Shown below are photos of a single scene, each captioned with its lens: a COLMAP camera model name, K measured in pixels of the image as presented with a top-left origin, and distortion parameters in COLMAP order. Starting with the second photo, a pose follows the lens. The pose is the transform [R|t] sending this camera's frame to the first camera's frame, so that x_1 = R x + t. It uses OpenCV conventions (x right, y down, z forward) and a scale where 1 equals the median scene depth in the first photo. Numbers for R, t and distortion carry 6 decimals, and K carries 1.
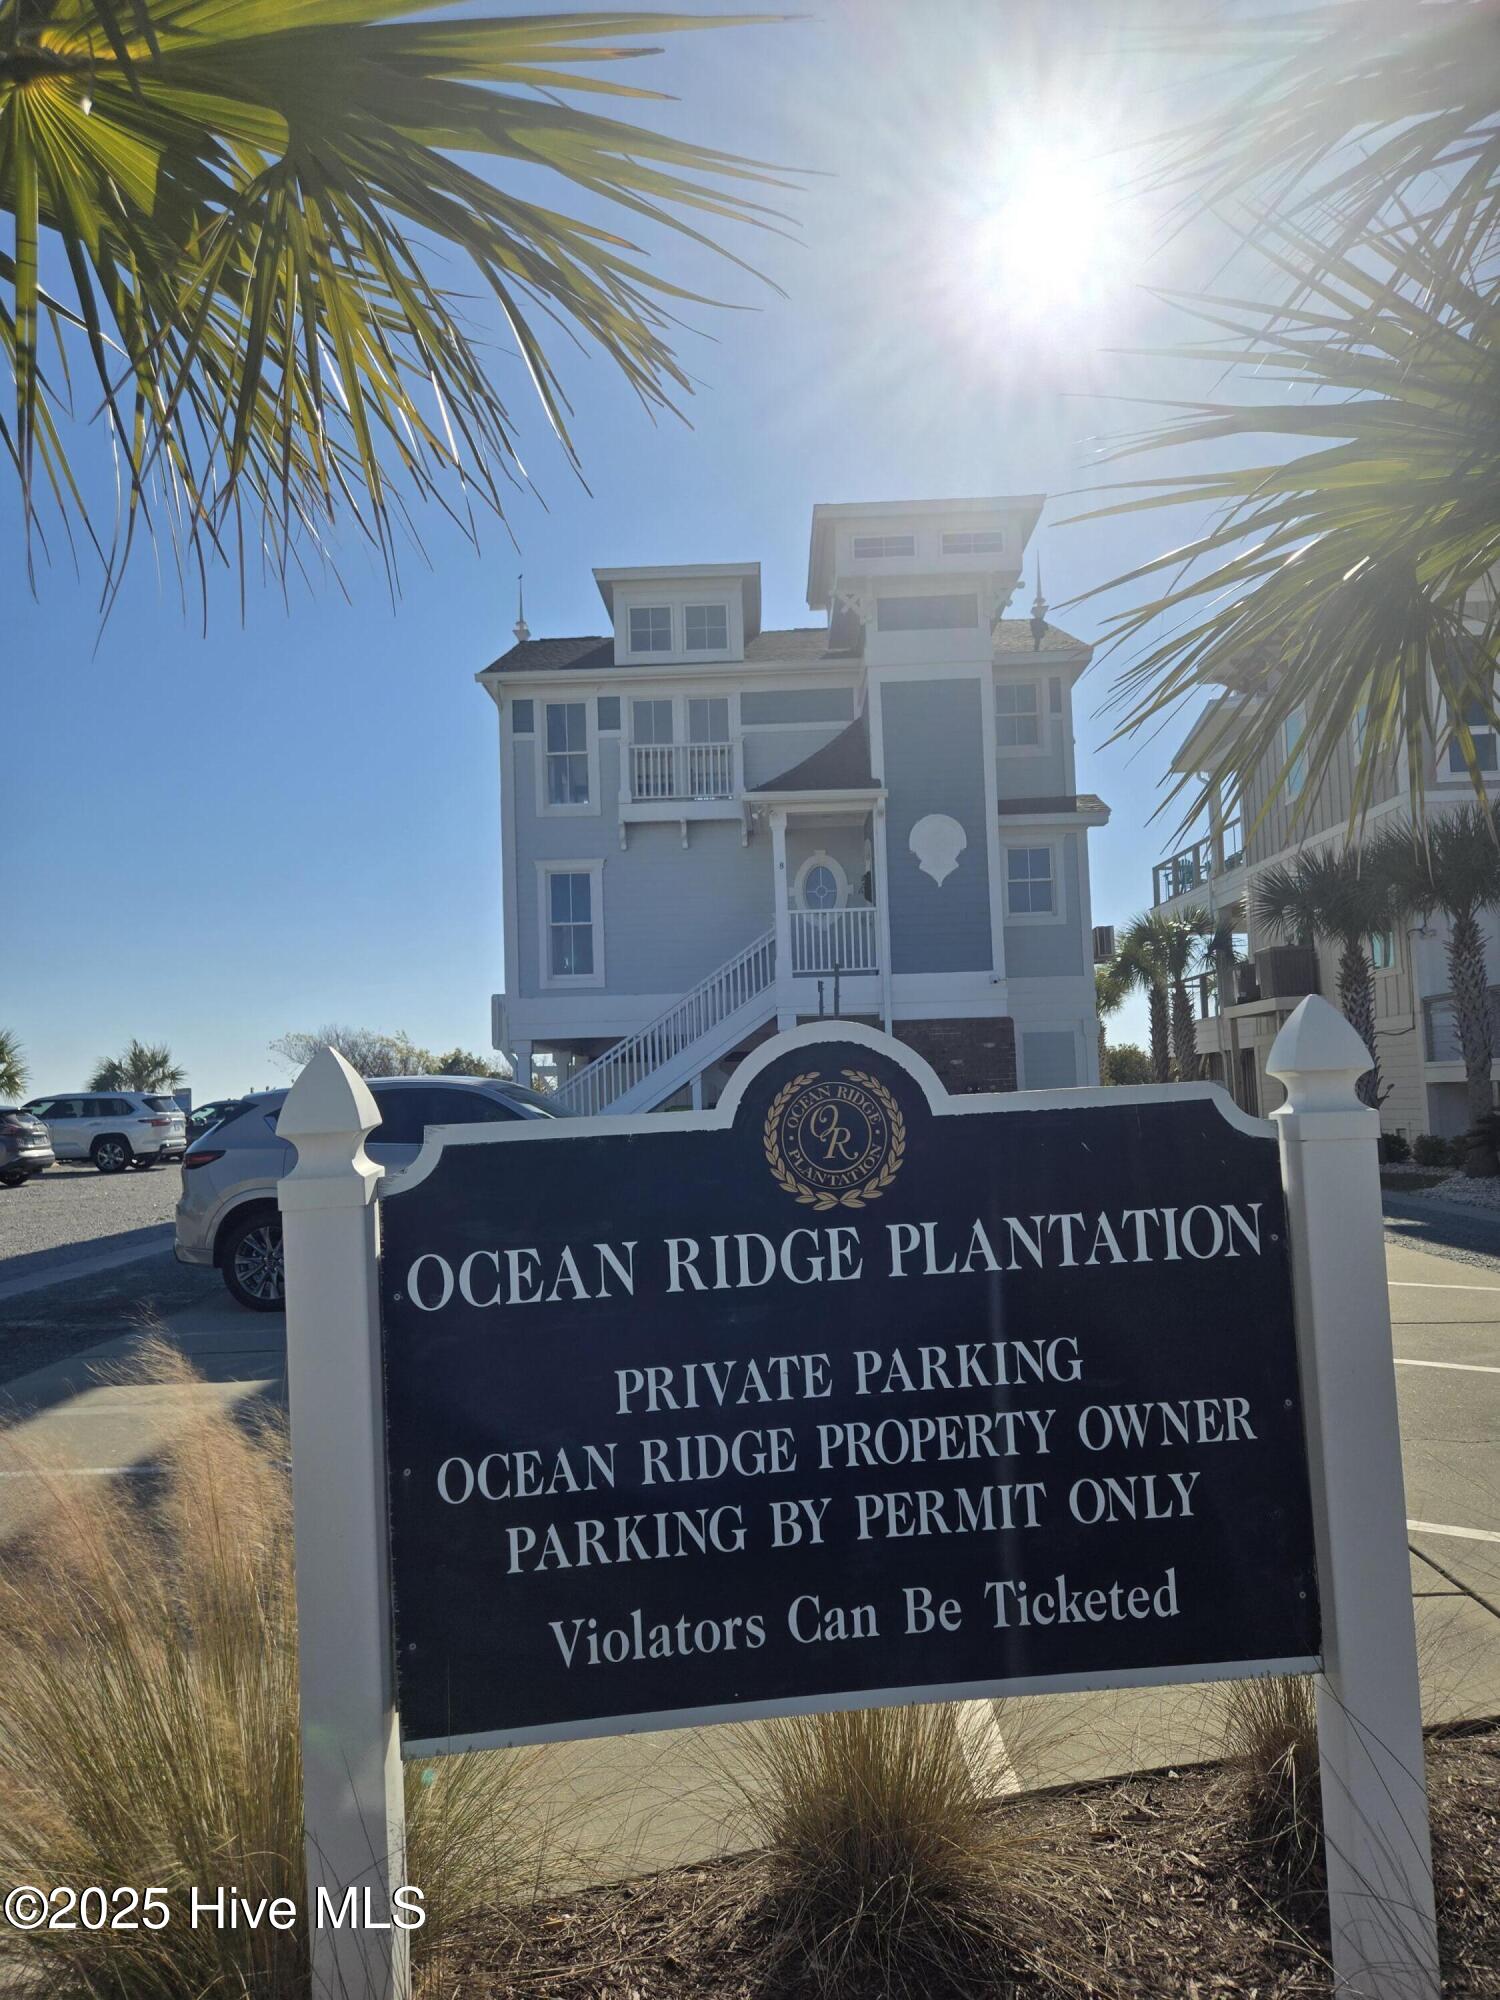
lens RADIAL K [[1324.2, 0, 750.0], [0, 1324.2, 1000.0], [0, 0, 1]] dist [0.085515, -0.000007]
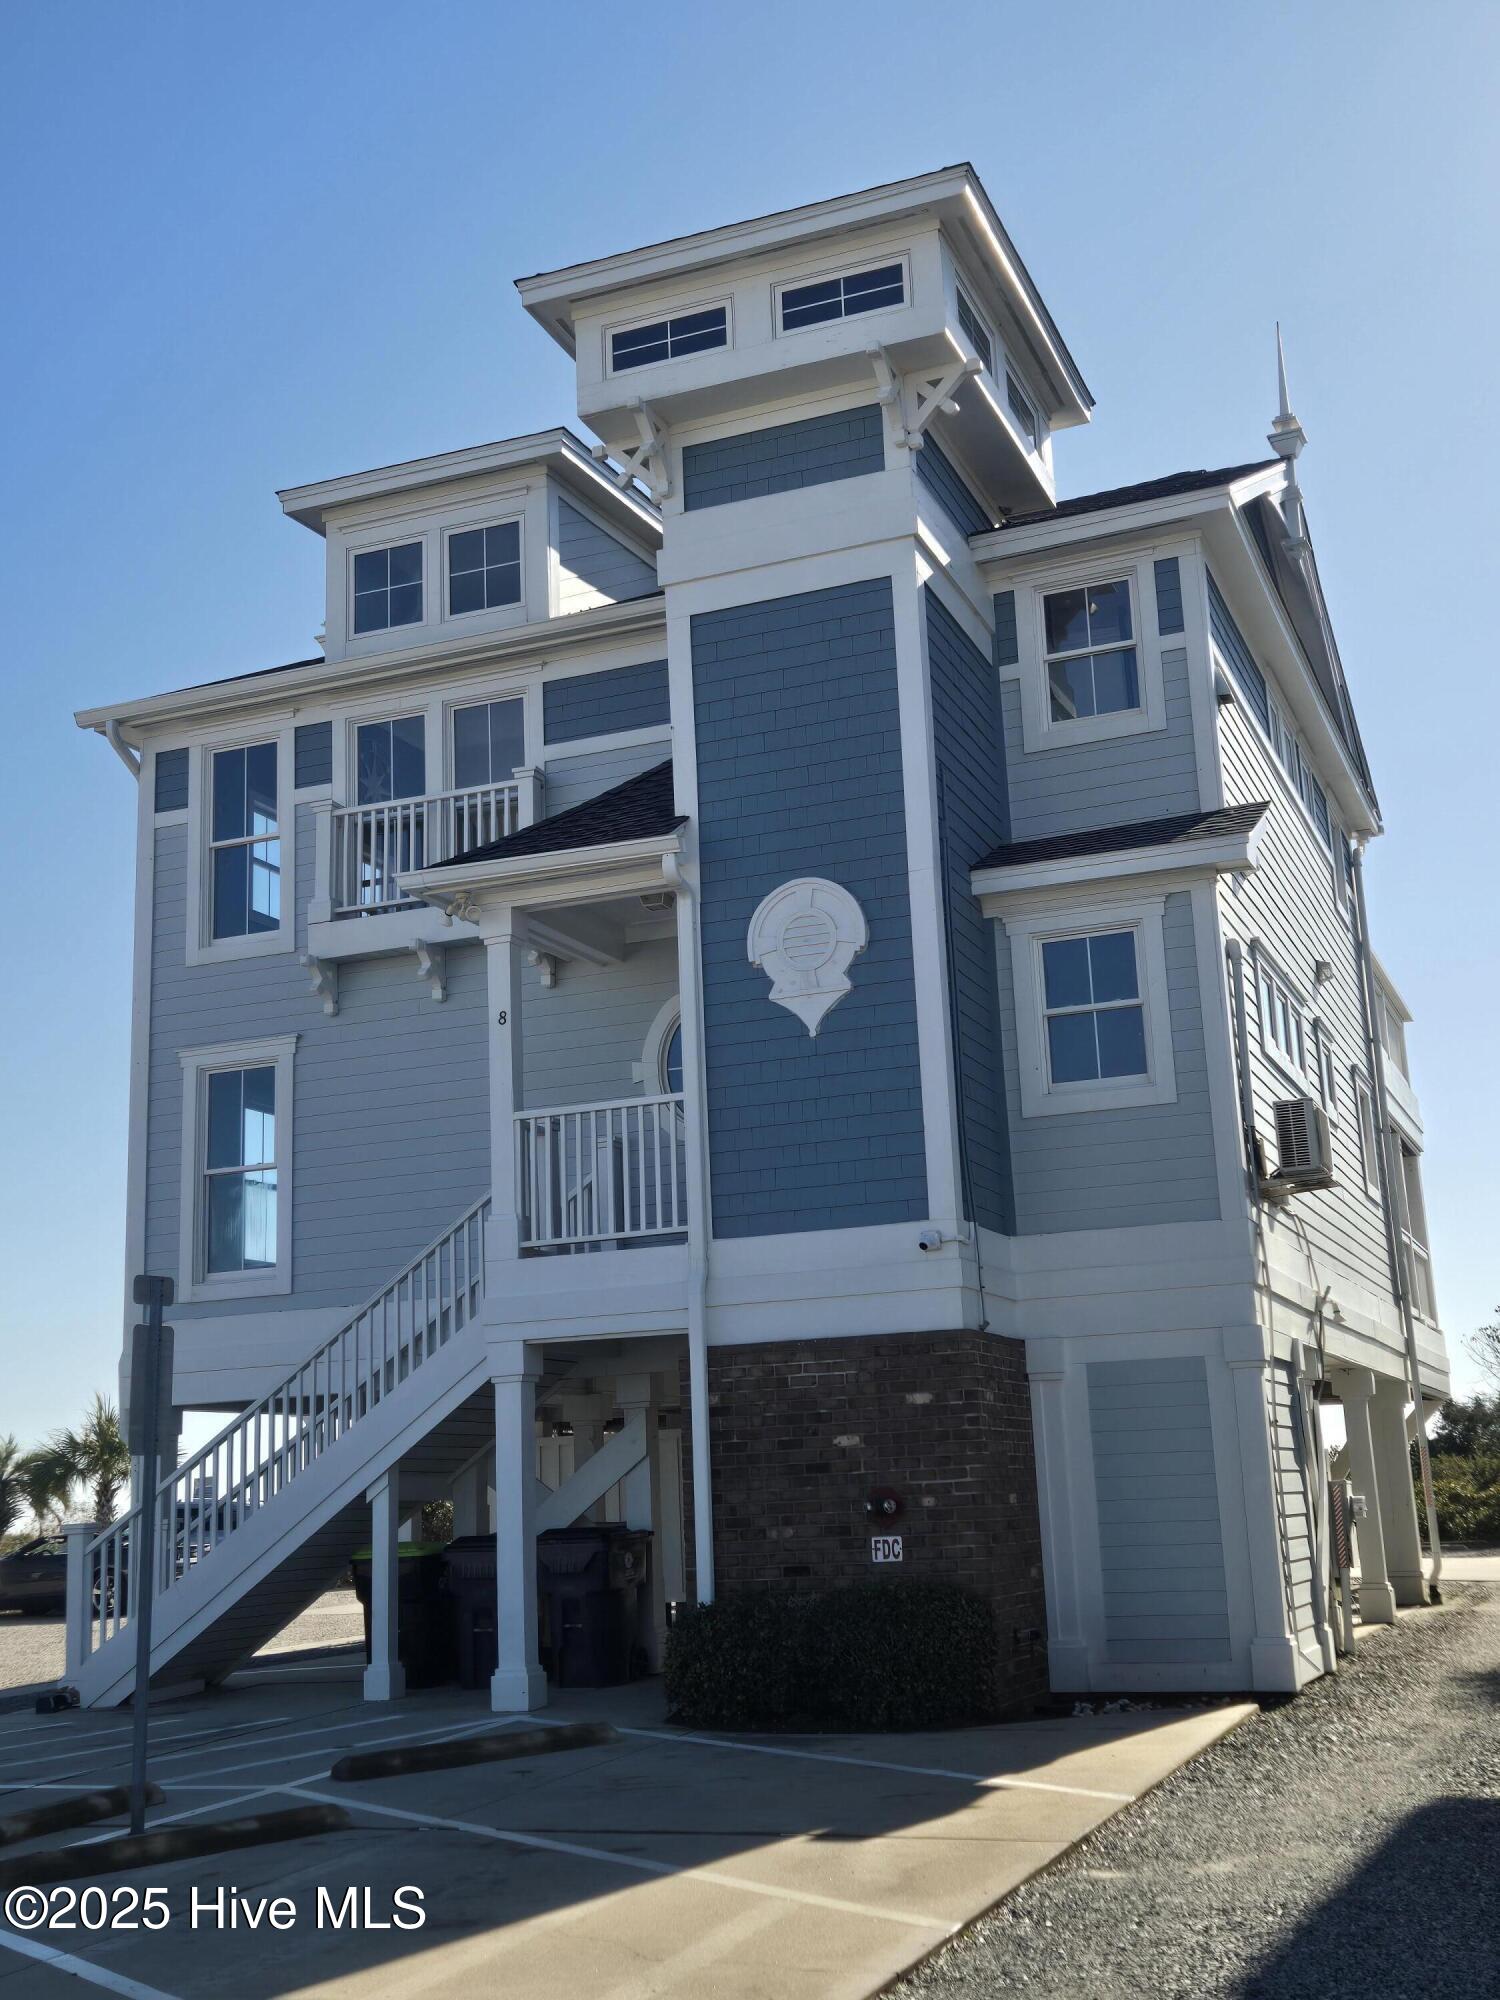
lens RADIAL K [[2224.2, 0, 783.1], [0, 2224.2, 966.4], [0, 0, 1]] dist [0.007268, 0.003065]
pose [[0.939846, -0.089981, -0.329535, 0.346240], [0.040805, 0.987349, -0.153224, 0.004497], [0.339153, 0.130560, 0.931627, 0.276442]]
